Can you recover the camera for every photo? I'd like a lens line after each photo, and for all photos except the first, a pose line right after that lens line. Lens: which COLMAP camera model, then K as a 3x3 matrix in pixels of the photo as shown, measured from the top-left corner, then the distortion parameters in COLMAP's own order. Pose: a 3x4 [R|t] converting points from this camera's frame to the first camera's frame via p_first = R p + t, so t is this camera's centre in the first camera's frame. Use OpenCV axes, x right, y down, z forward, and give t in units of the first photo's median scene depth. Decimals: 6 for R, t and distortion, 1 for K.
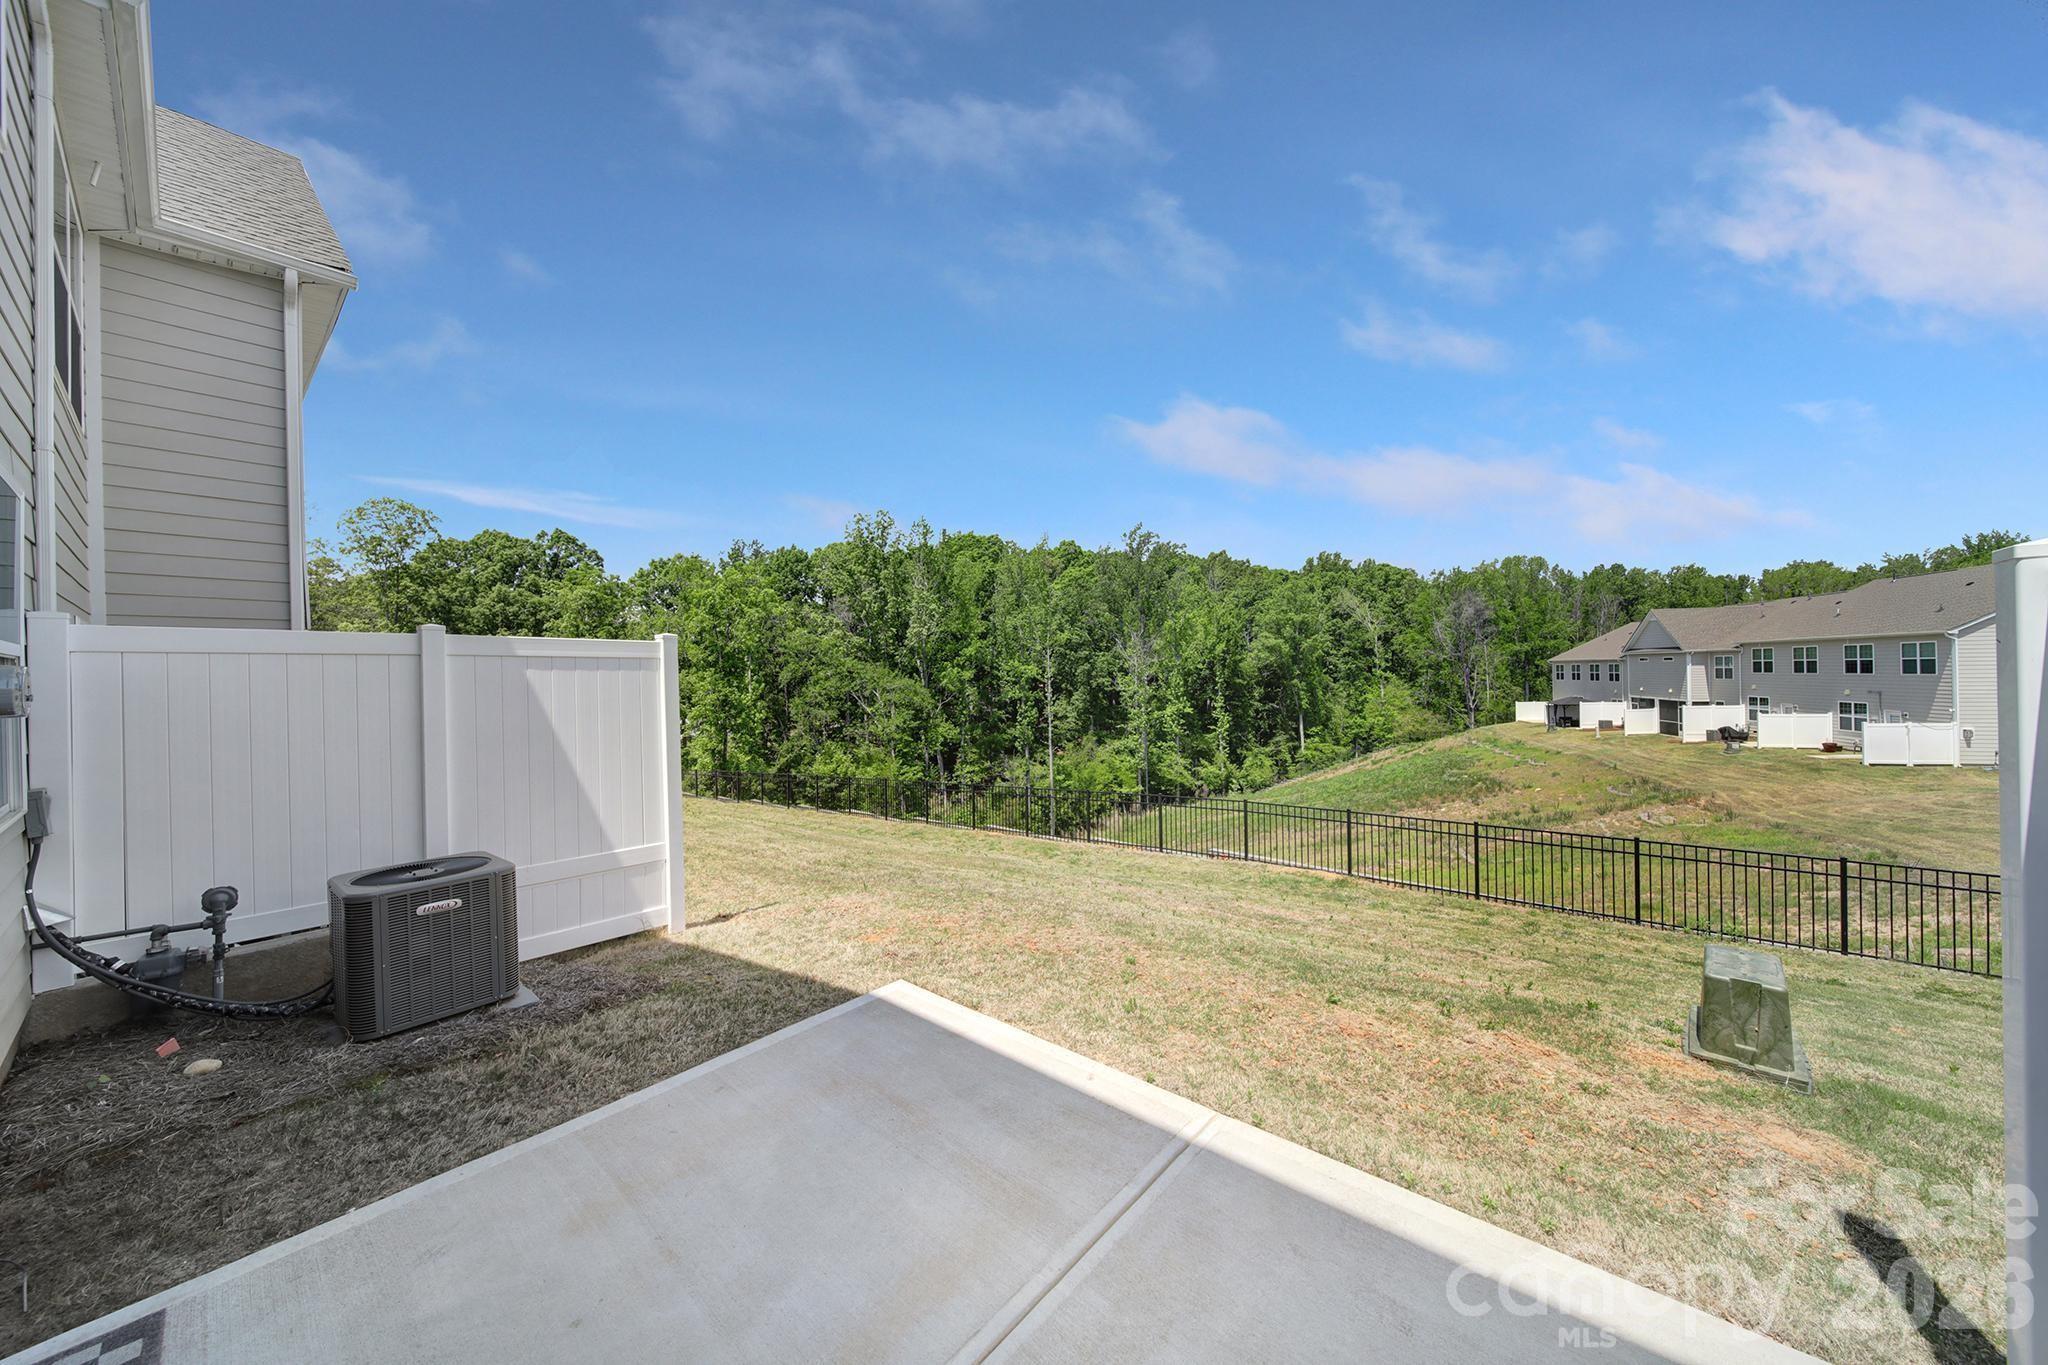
lens RADIAL K [[723.5, 0, 1027.8], [0, 723.5, 672.7], [0, 0, 1]] dist [-0.003868, -0.001852]
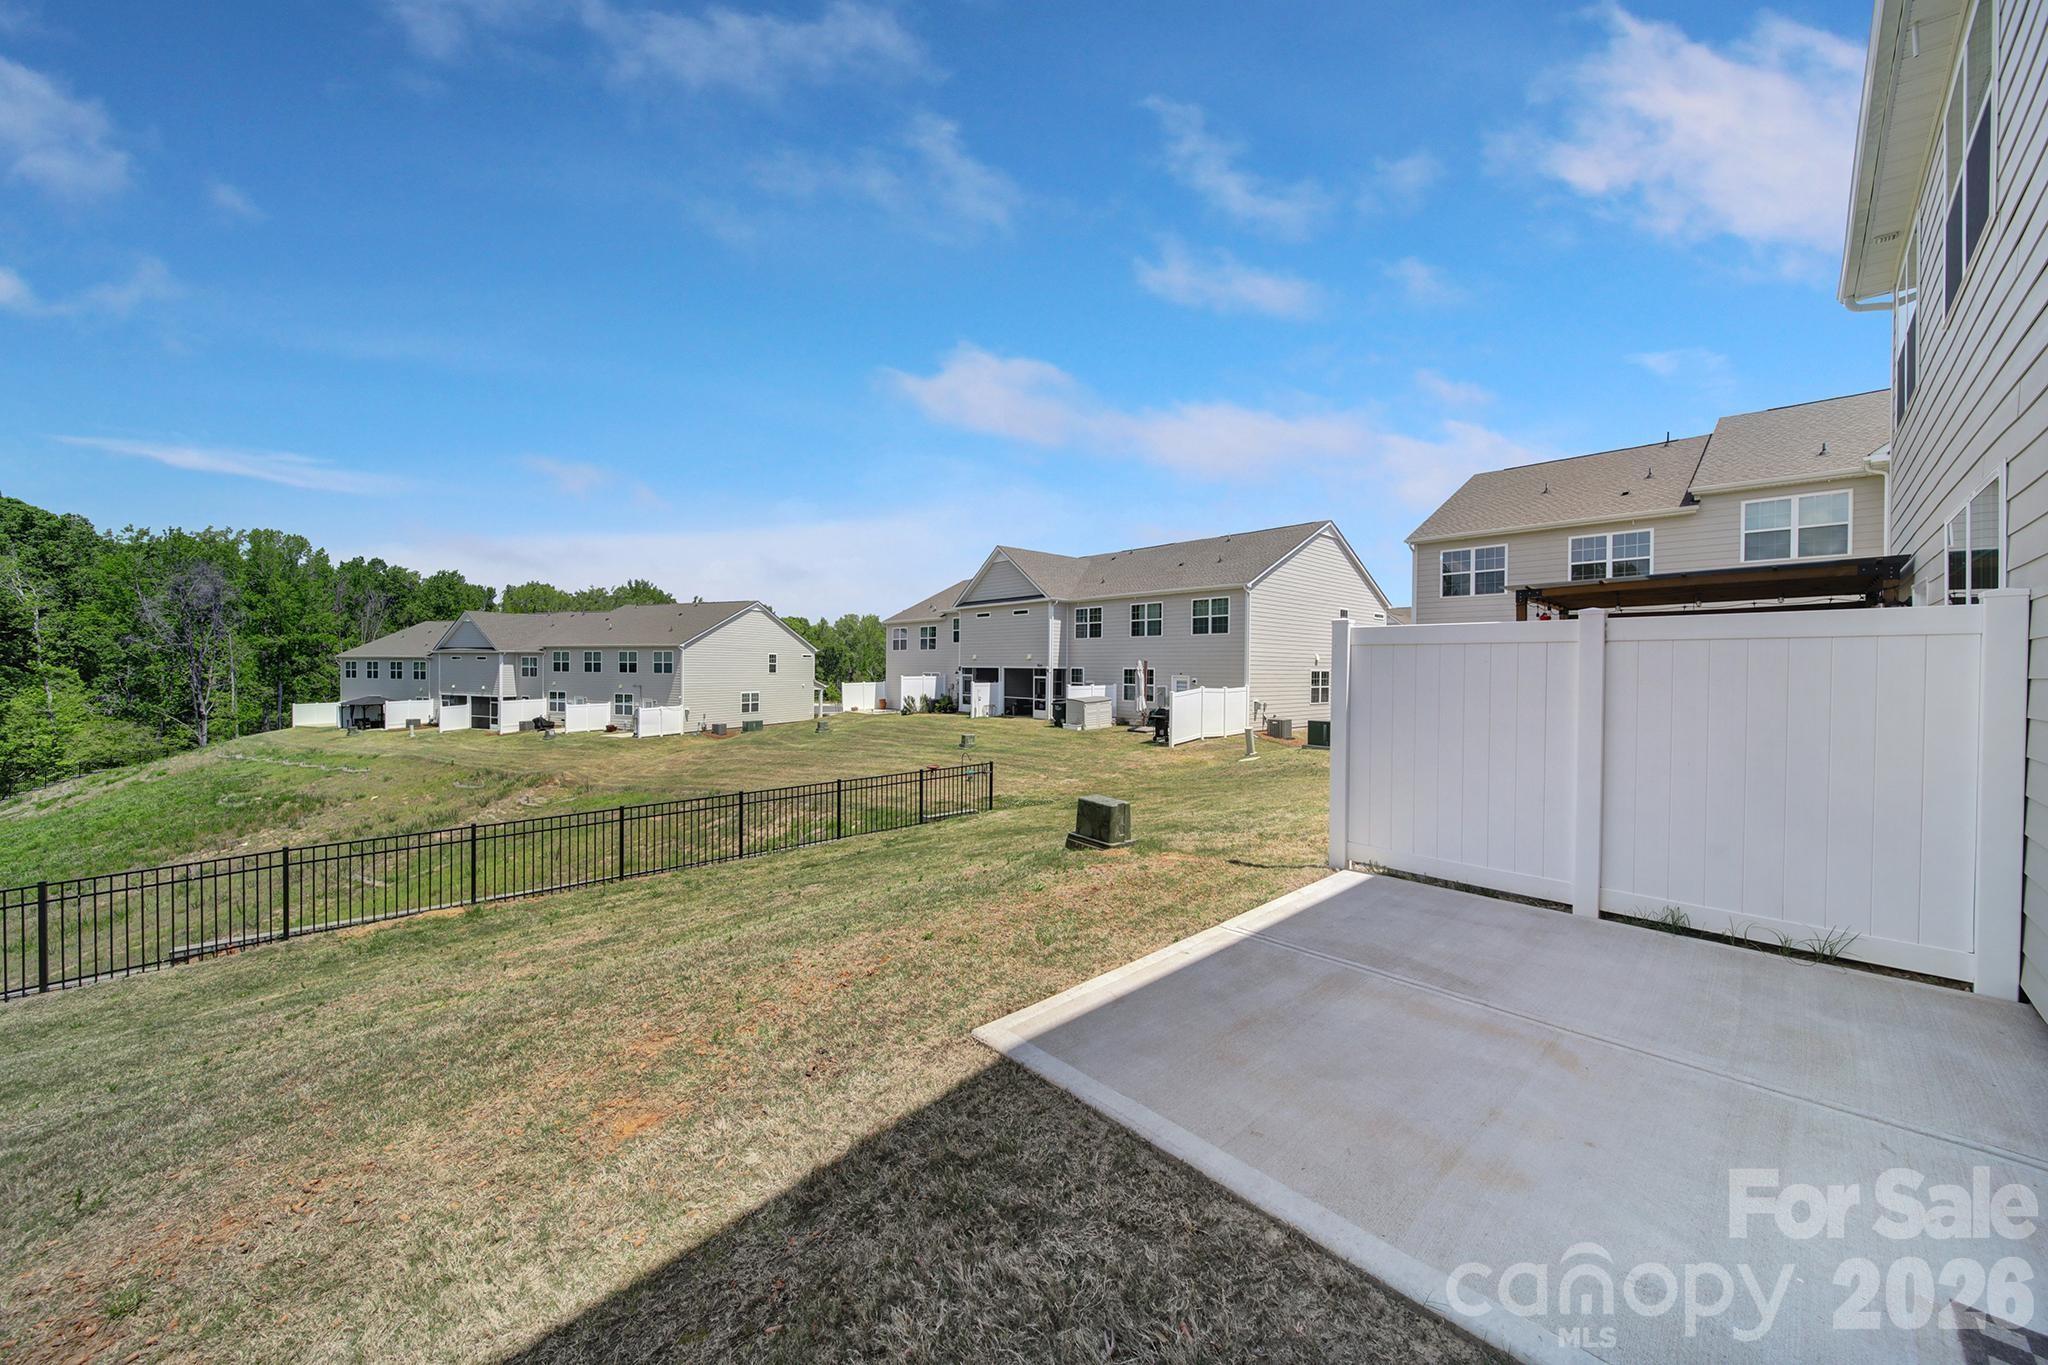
lens RADIAL K [[723.5, 0, 1017.0], [0, 723.5, 668.7], [0, 0, 1]] dist [-0.003868, -0.001852]
pose [[0.106245, 0.014844, 0.994229, -0.107121], [-0.007882, 0.999870, -0.014086, 0.006201], [-0.994309, -0.006340, 0.106348, 0.100476]]
